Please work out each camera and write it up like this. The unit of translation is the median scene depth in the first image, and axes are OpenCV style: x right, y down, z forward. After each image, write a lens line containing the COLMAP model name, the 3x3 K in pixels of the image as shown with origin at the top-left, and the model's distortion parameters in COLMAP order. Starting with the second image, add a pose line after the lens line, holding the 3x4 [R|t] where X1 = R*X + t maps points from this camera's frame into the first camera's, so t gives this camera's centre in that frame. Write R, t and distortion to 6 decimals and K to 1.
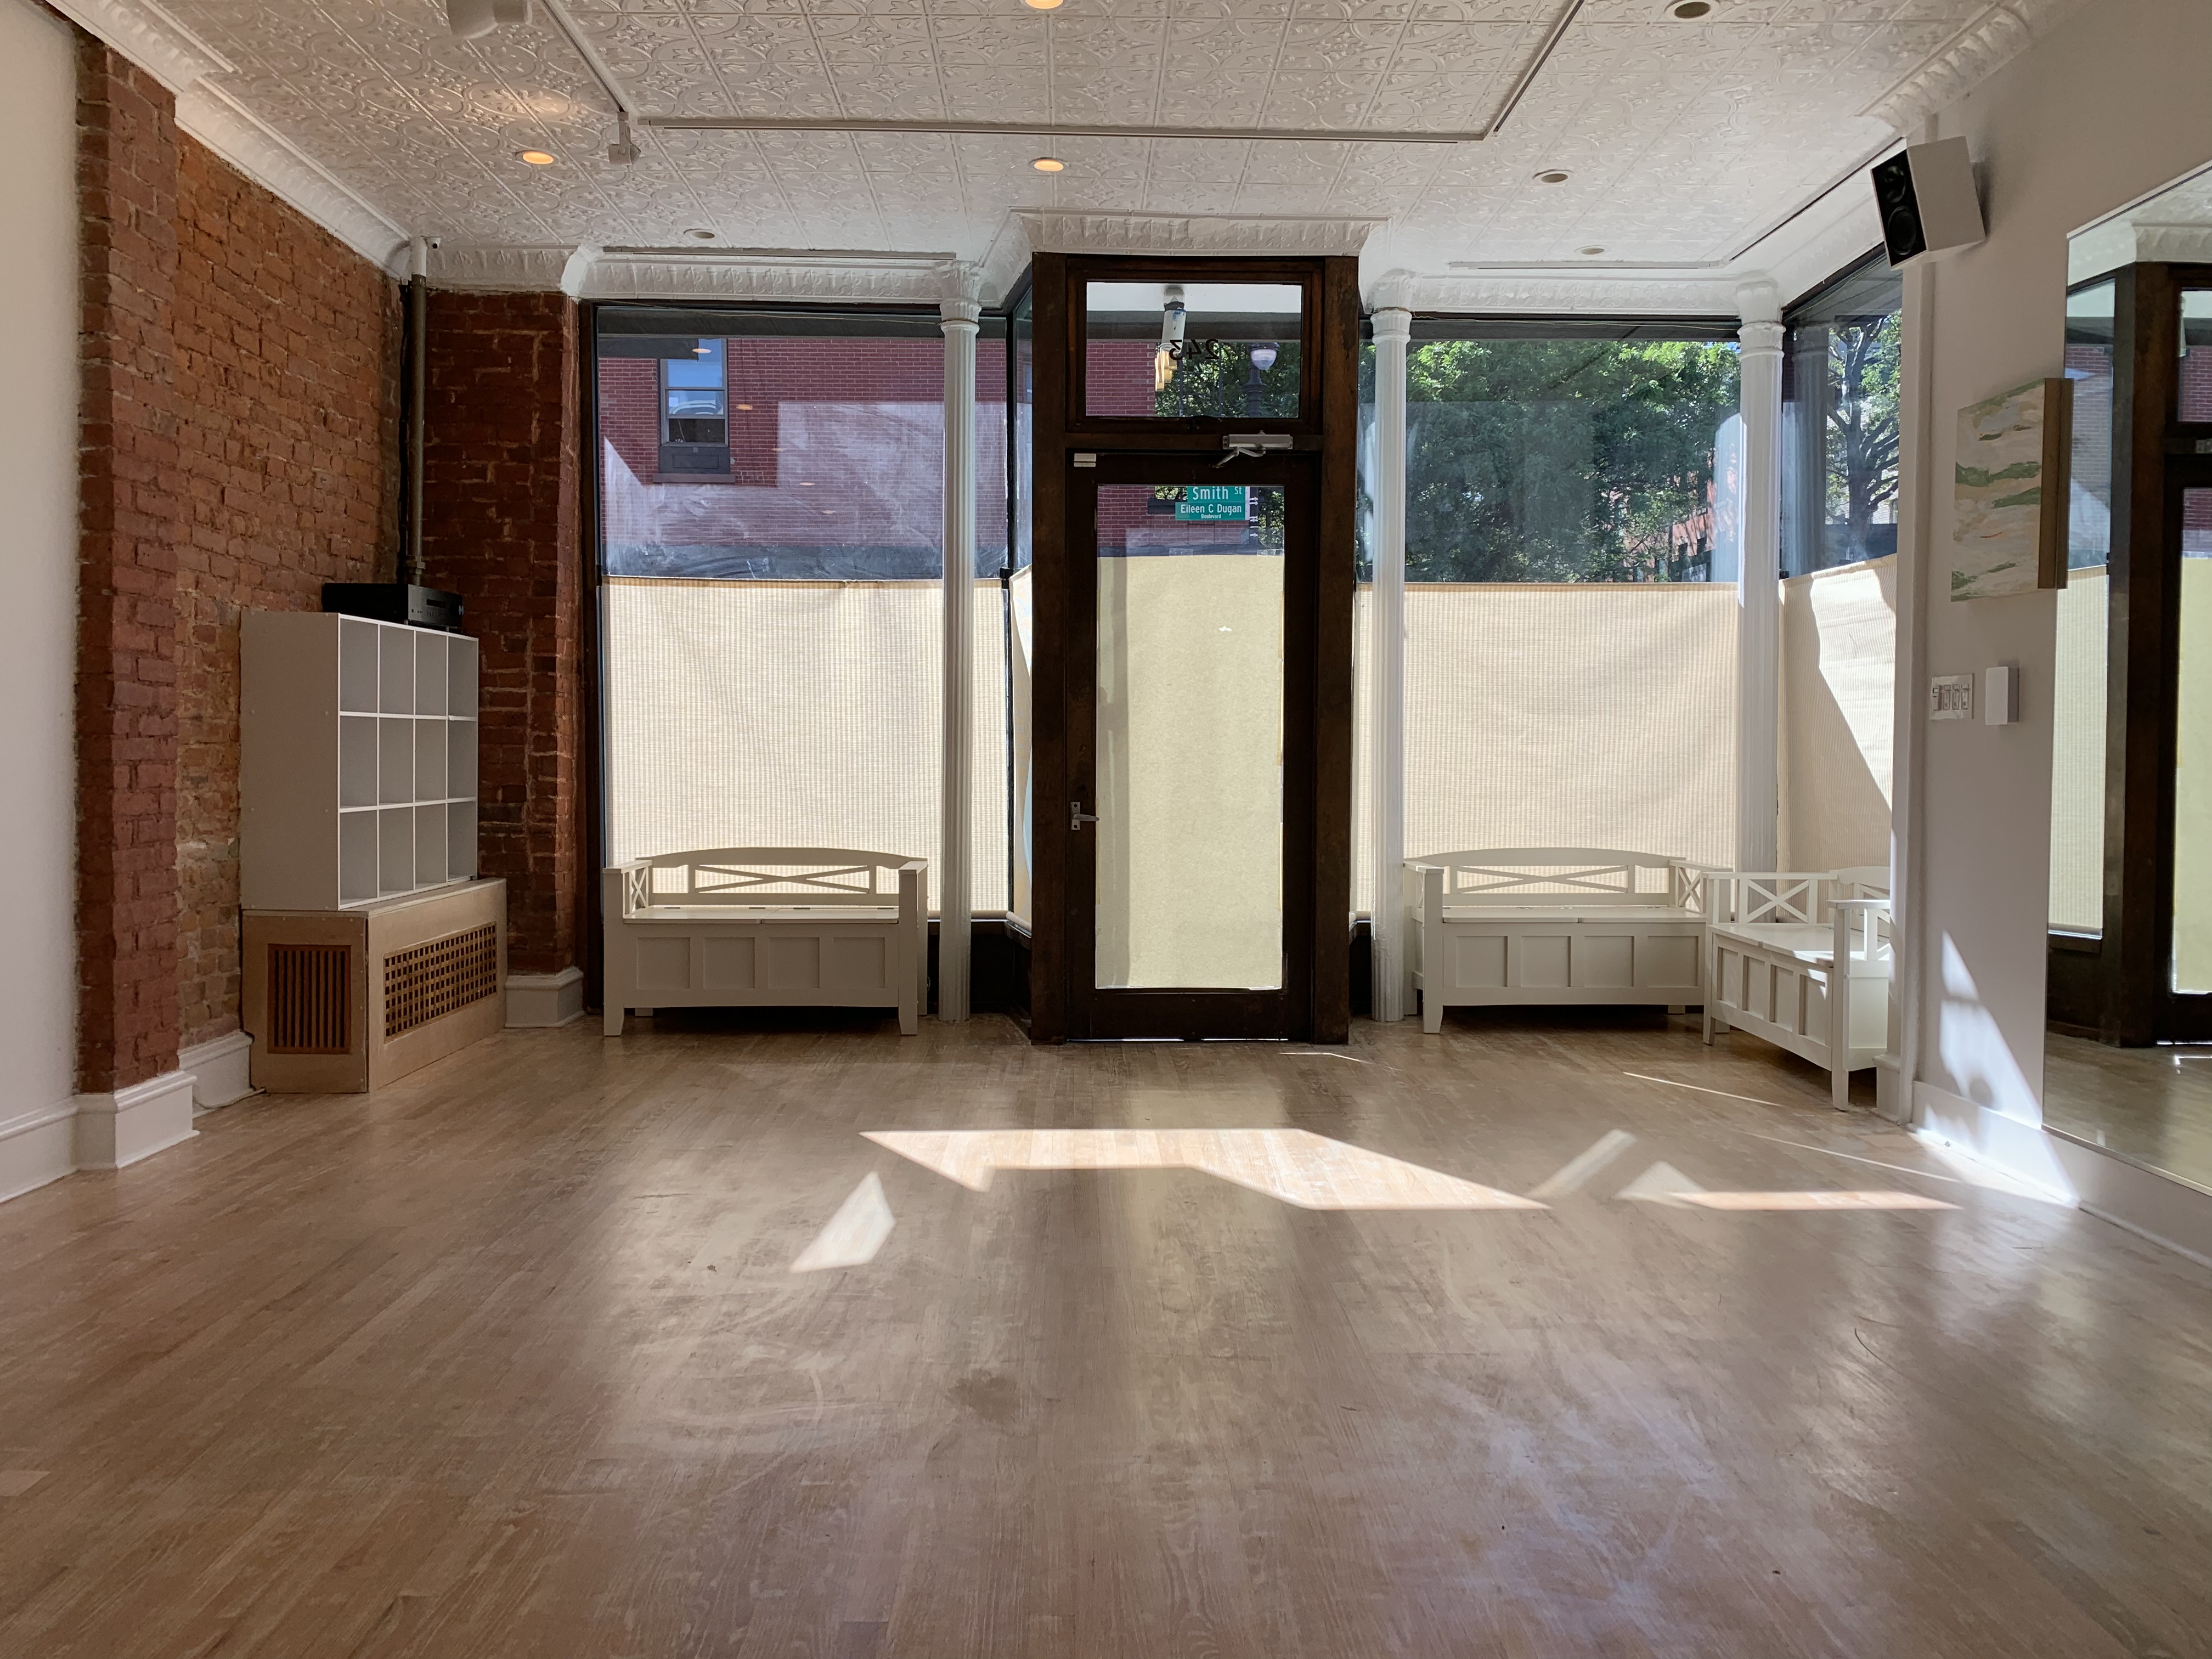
lens RADIAL K [[1696.3, 0, 1093.7], [0, 1696.3, 822.4], [0, 0, 1]] dist [0.050148, -0.060032]
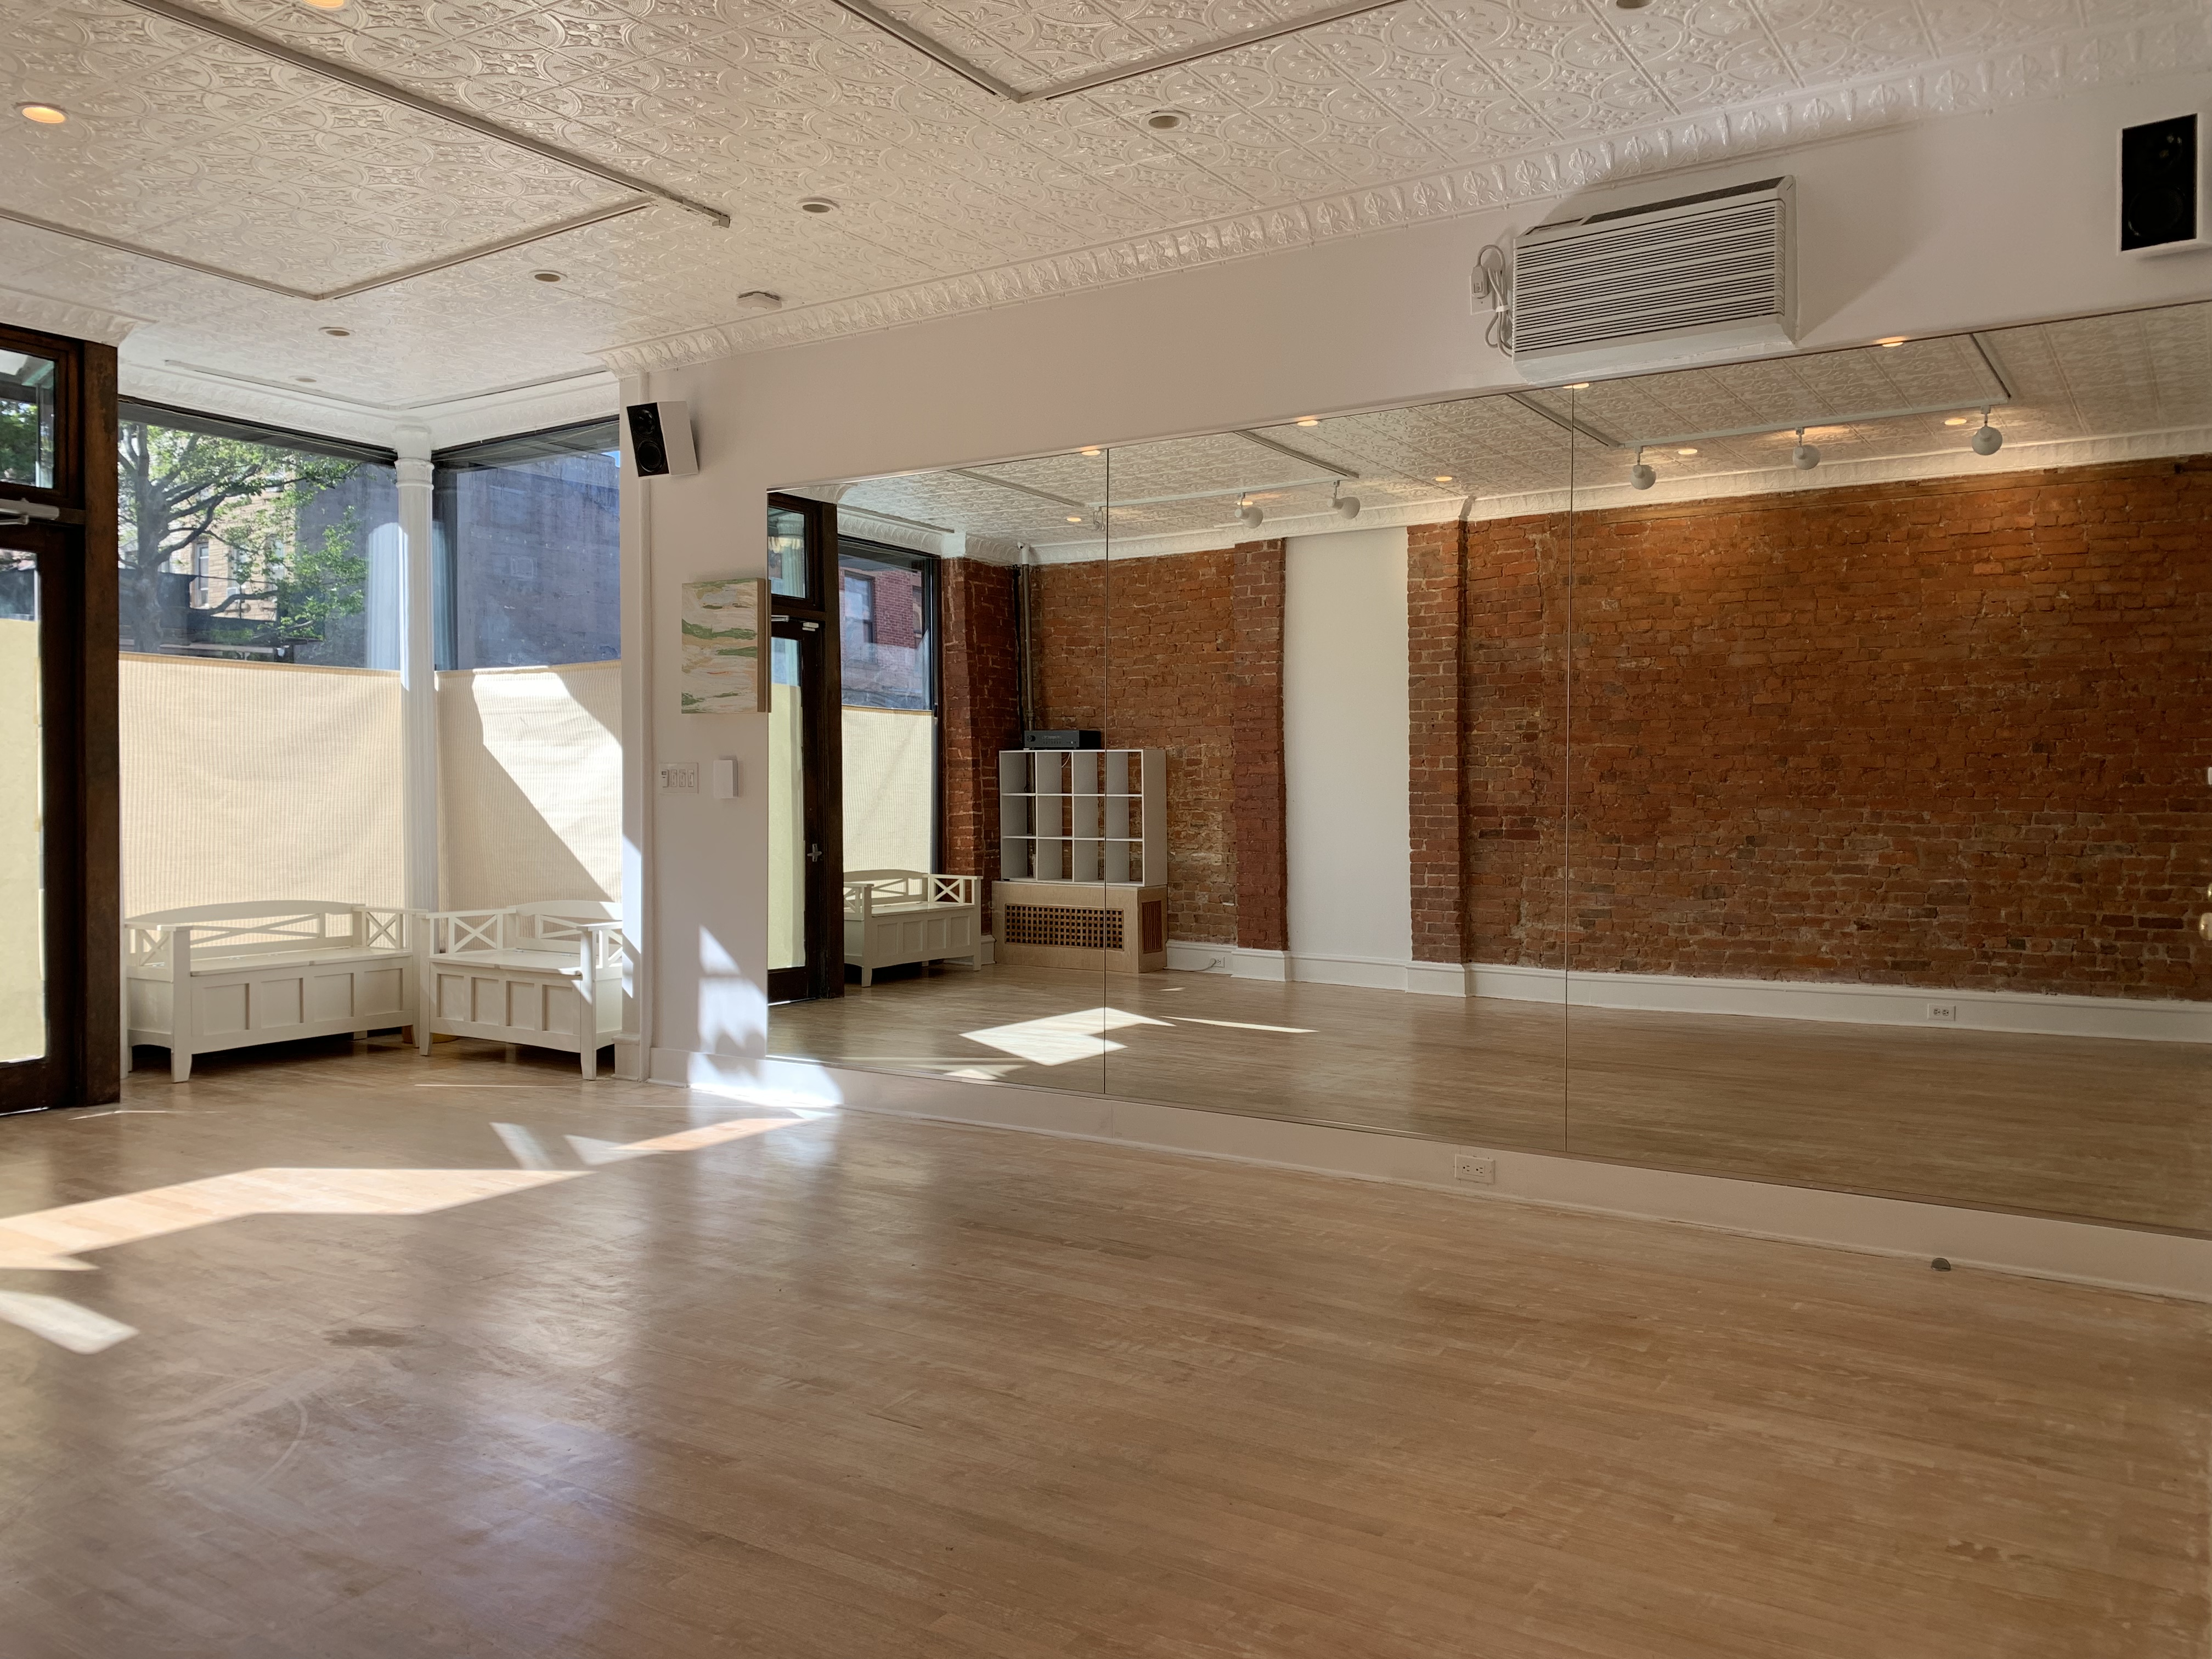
lens RADIAL K [[1696.3, 0, 1112.8], [0, 1696.3, 818.0], [0, 0, 1]] dist [0.050148, -0.060032]
pose [[0.560765, -0.011352, 0.827897, -0.367633], [0.036264, 0.999283, -0.010861, -0.007855], [-0.827181, 0.036114, 0.560774, -0.086041]]
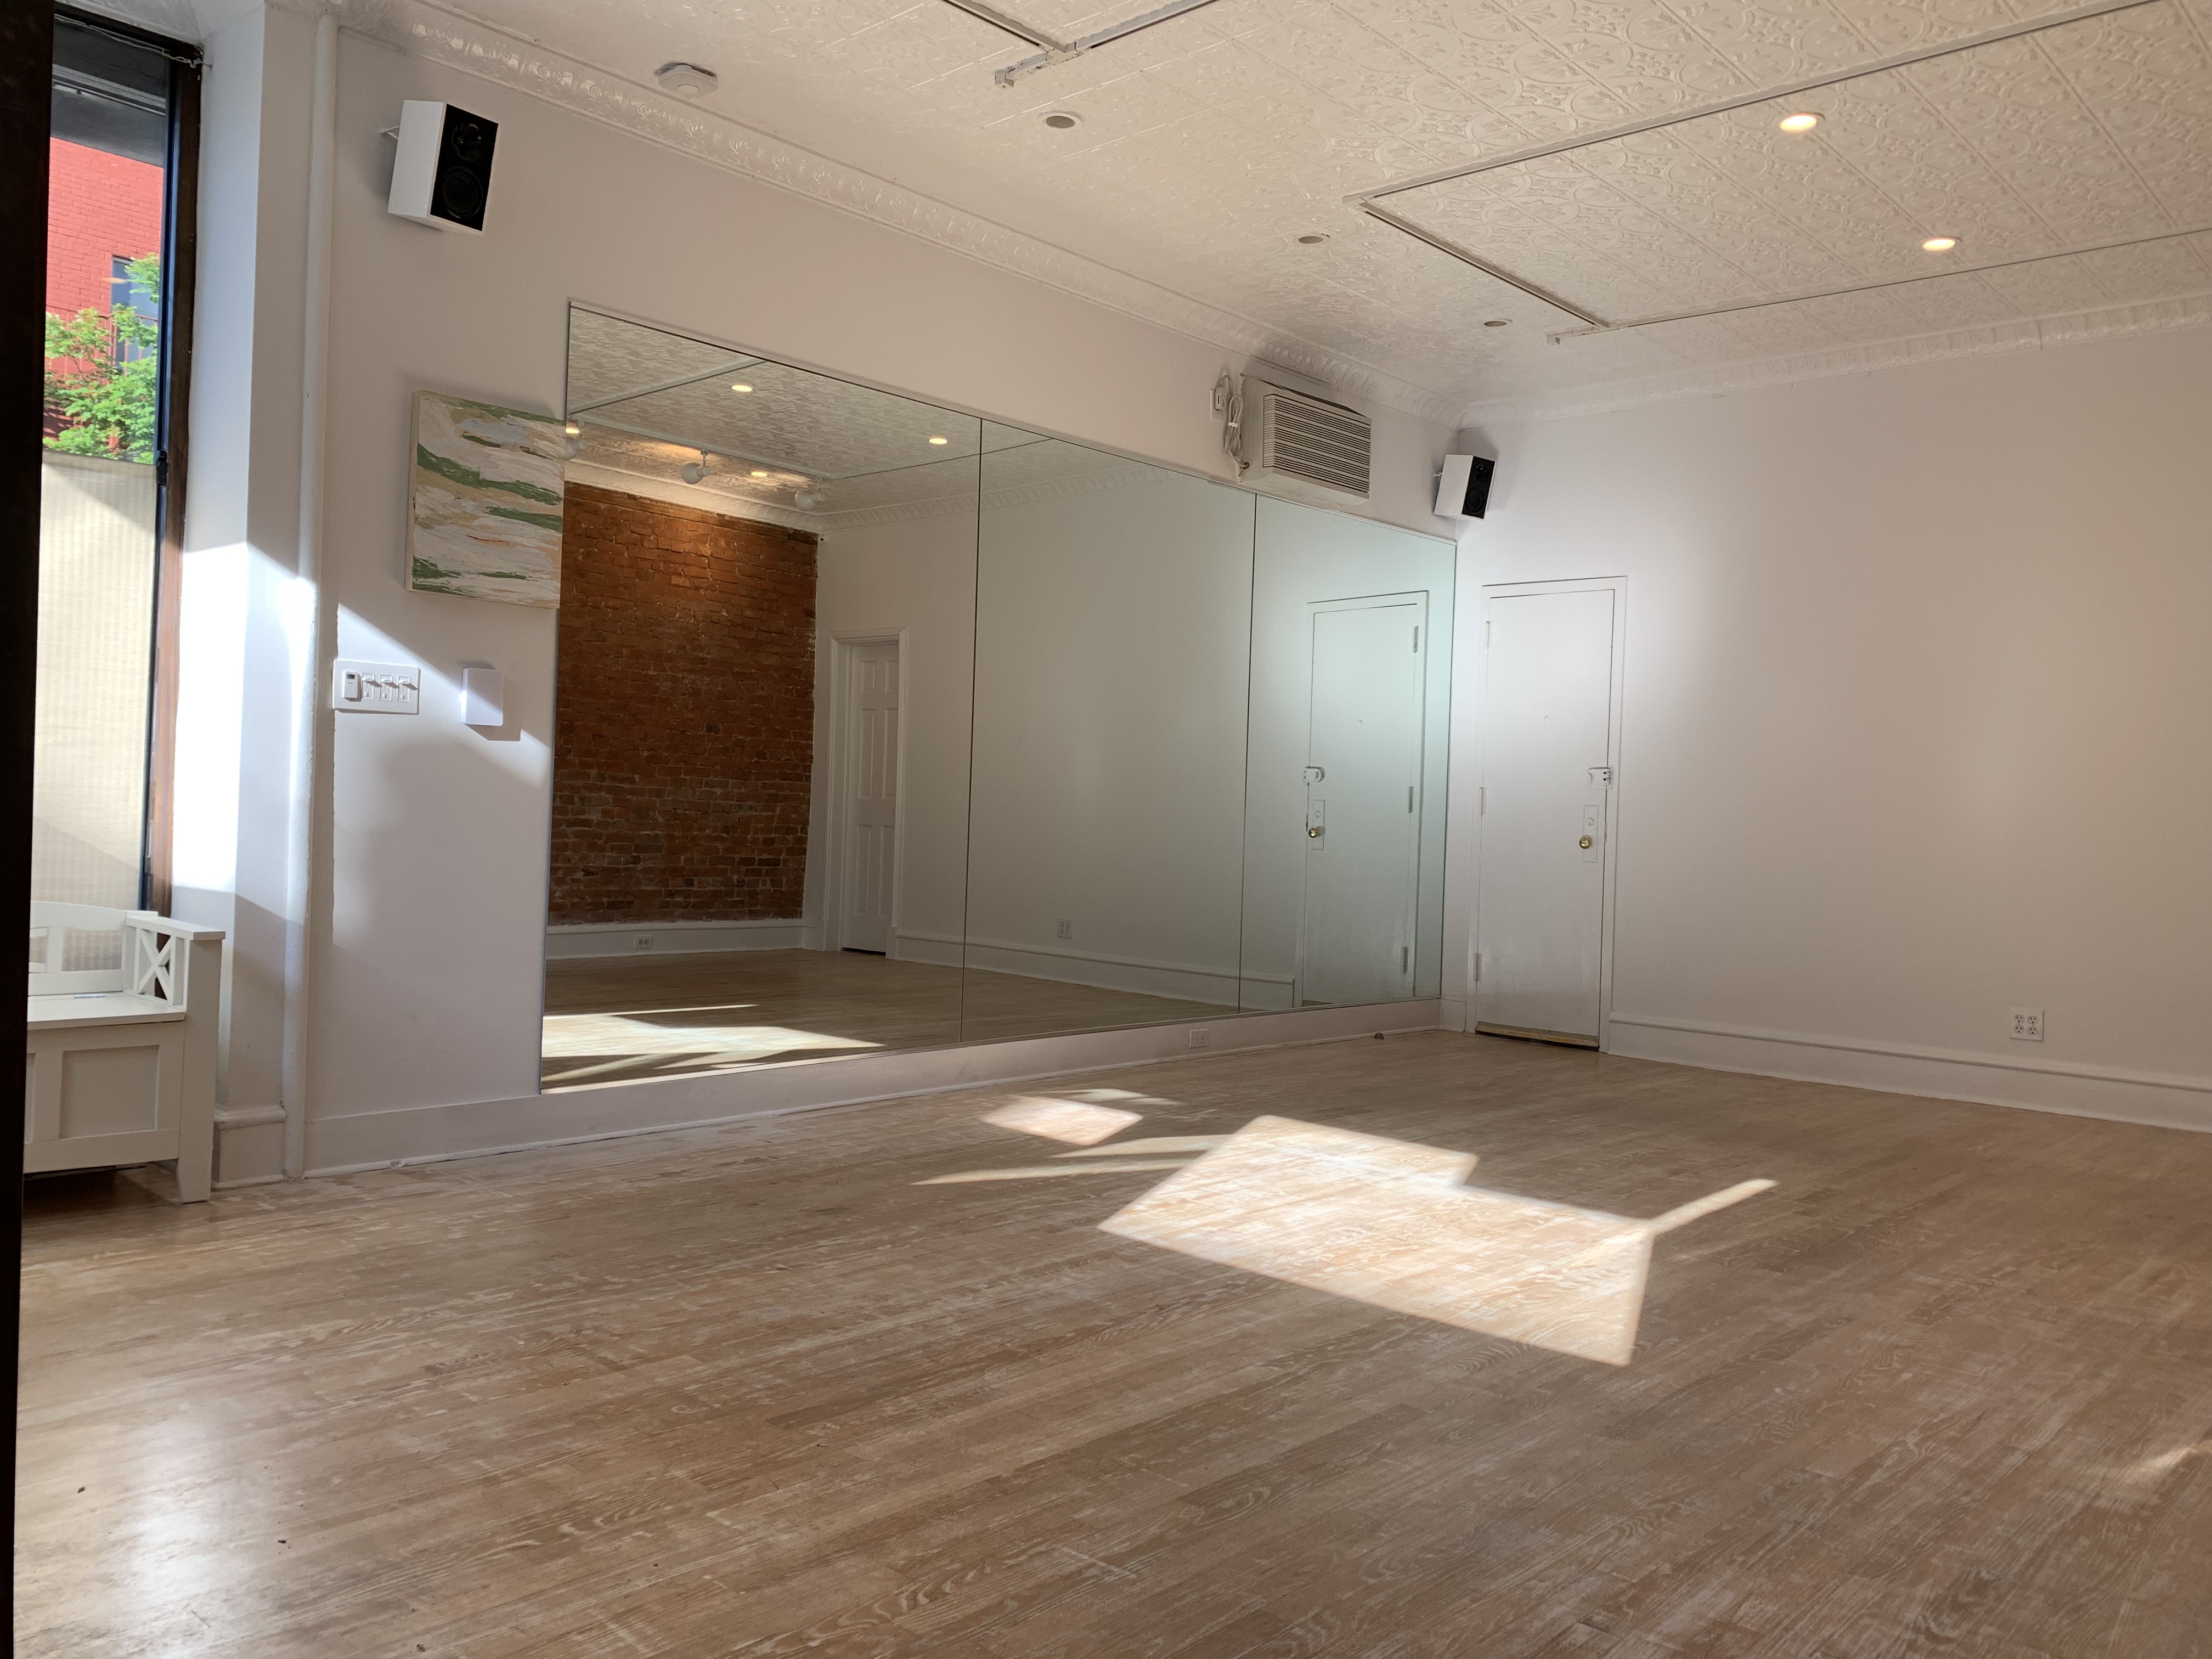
lens RADIAL K [[1696.3, 0, 1108.2], [0, 1696.3, 809.9], [0, 0, 1]] dist [0.050148, -0.060032]
pose [[-0.725972, -0.028340, 0.687140, -0.318529], [-0.006486, 0.999388, 0.034366, -0.030865], [-0.687694, 0.020492, -0.725711, 1.052647]]
